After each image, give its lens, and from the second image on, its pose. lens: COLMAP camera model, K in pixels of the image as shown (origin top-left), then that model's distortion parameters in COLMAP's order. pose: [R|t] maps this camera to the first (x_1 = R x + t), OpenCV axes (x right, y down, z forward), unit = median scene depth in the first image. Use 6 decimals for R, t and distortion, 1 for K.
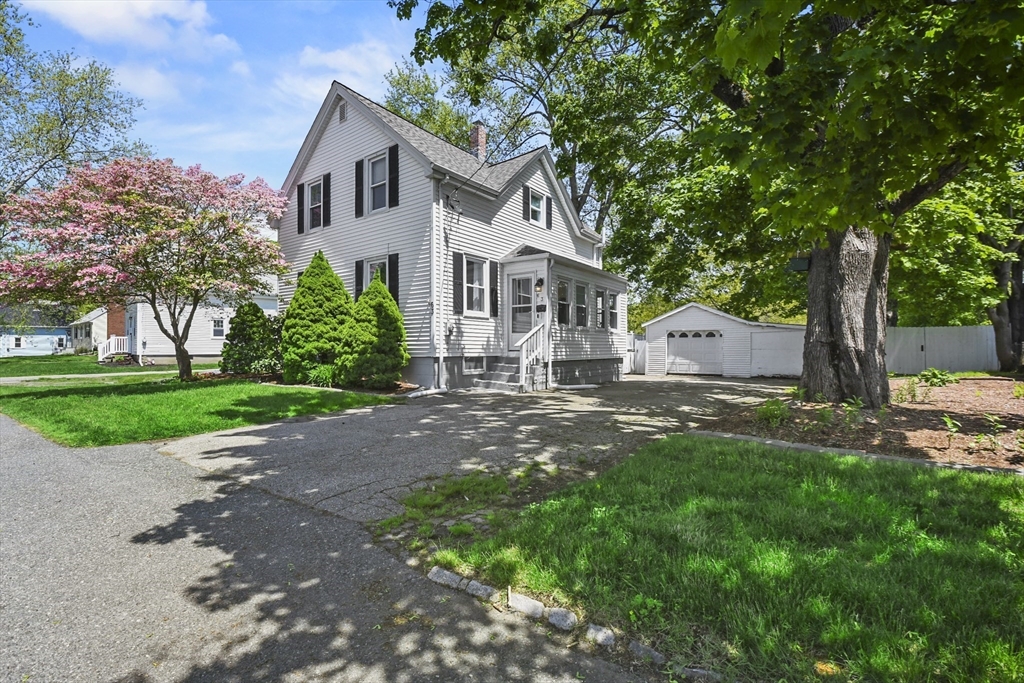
lens RADIAL K [[446.6, 0, 512.0], [0, 446.6, 341.5], [0, 0, 1]] dist [-0.003043, -0.000423]
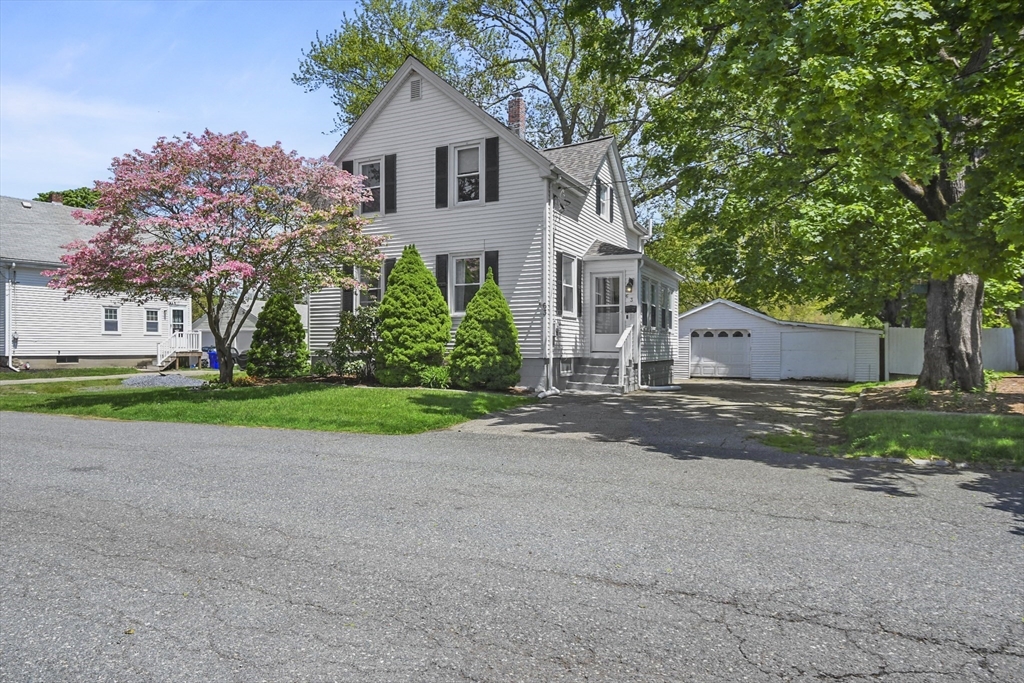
lens RADIAL K [[618.7, 0, 512.0], [0, 618.7, 341.5], [0, 0, 1]] dist [0.007740, 0.002454]
pose [[0.983420, 0.004825, 0.181278, -0.458481], [-0.005972, 0.999965, 0.005780, -0.009278], [-0.181244, -0.006767, 0.983415, -0.313737]]
